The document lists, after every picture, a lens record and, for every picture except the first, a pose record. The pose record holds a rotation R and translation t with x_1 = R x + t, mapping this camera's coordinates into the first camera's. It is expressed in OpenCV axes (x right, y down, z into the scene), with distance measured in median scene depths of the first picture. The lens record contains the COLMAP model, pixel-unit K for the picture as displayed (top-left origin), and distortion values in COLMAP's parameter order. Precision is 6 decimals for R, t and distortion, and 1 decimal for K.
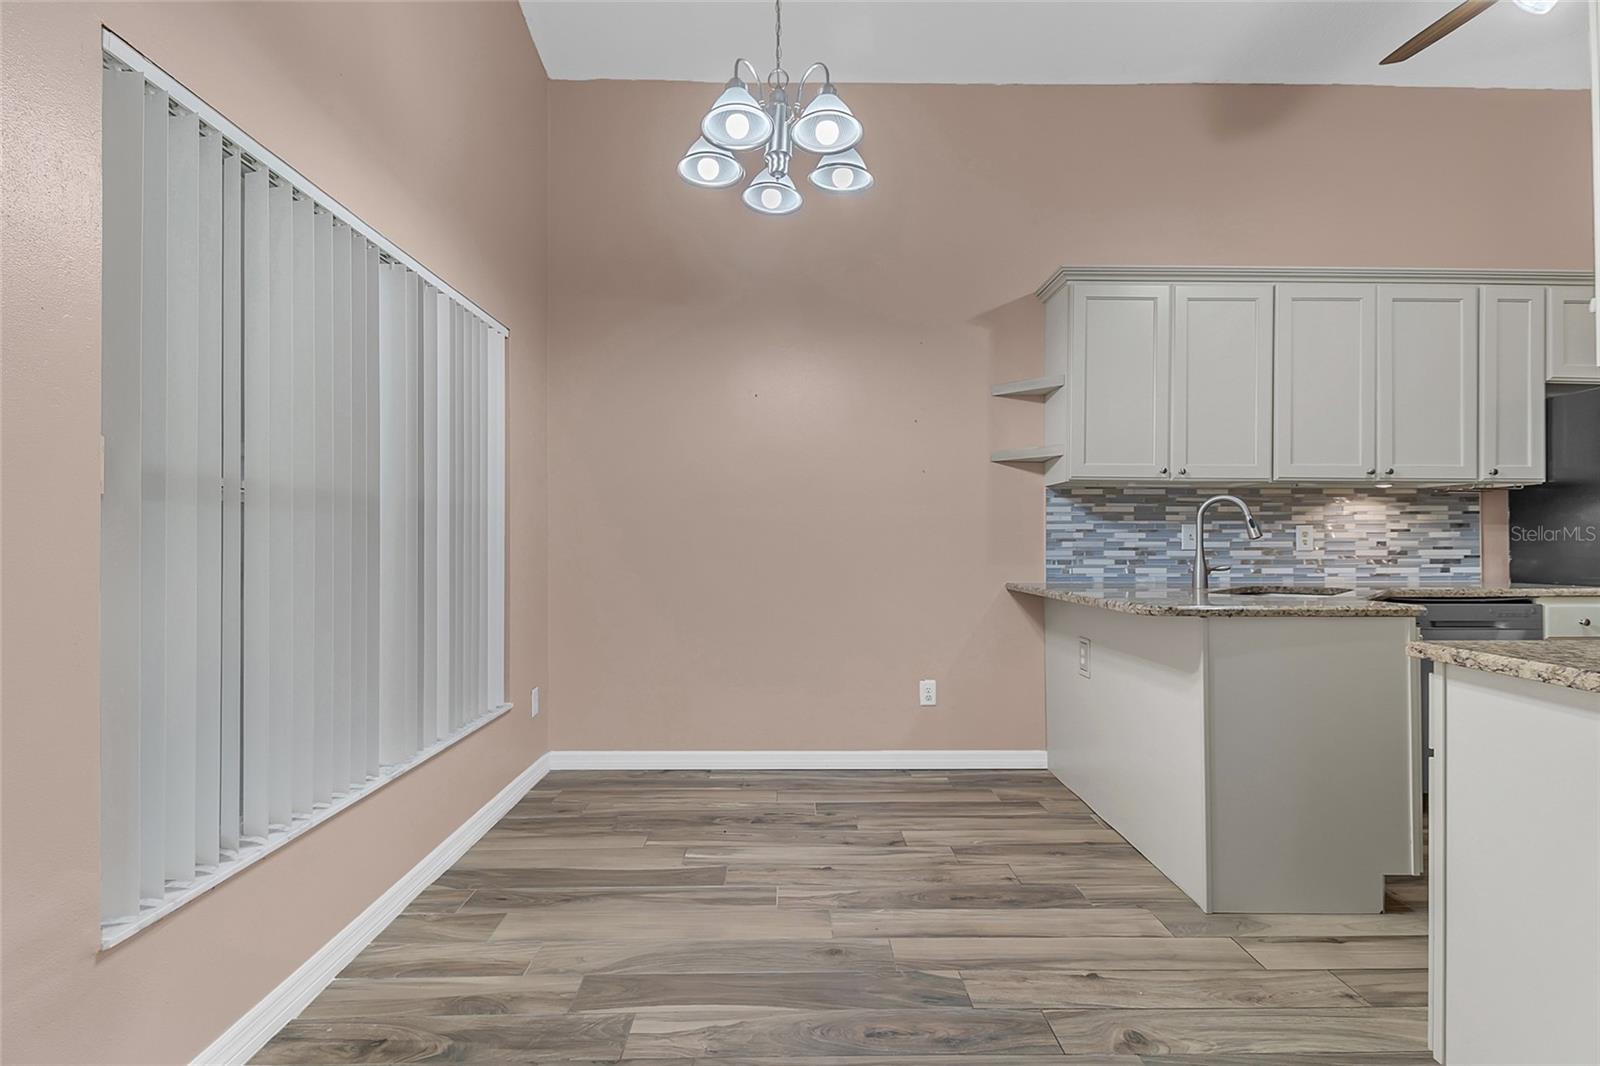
lens RADIAL K [[739.6, 0, 792.1], [0, 739.6, 540.3], [0, 0, 1]] dist [0.004052, -0.003255]
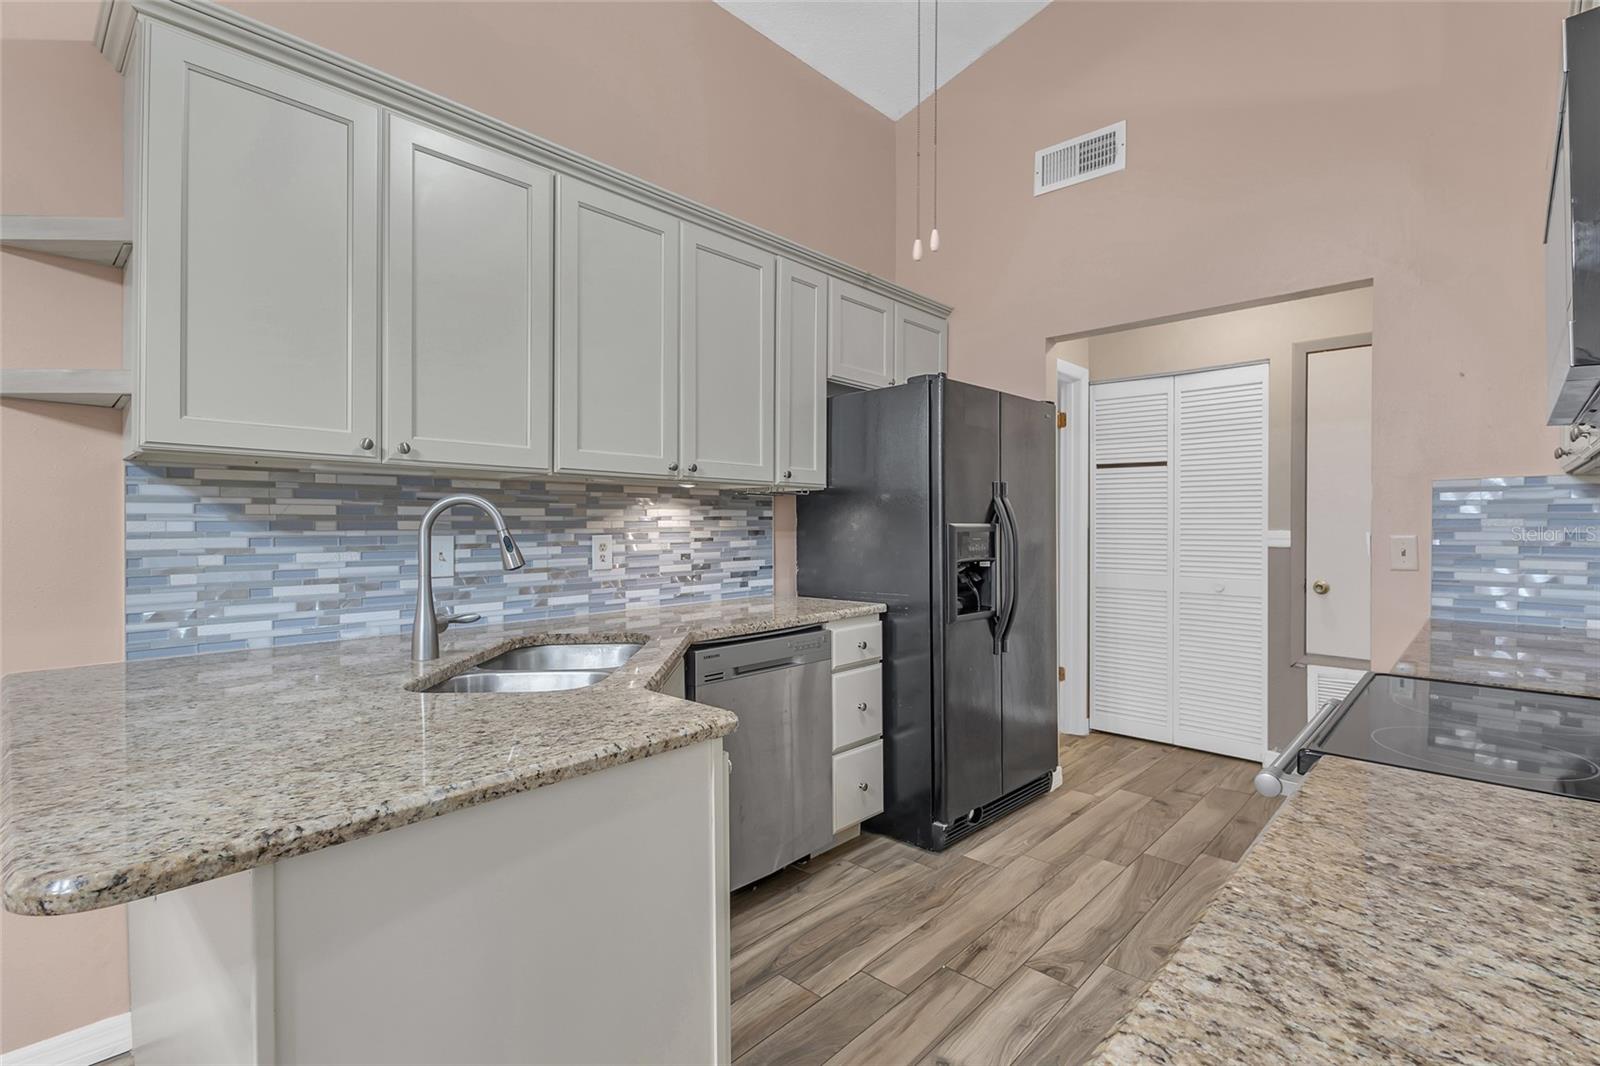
lens RADIAL K [[739.6, 0, 796.1], [0, 739.6, 525.8], [0, 0, 1]] dist [0.004052, -0.003255]
pose [[0.687376, -0.003630, 0.726292, 0.293577], [-0.002648, 0.999968, 0.007504, -0.035367], [-0.726297, -0.007081, 0.687345, 0.358974]]
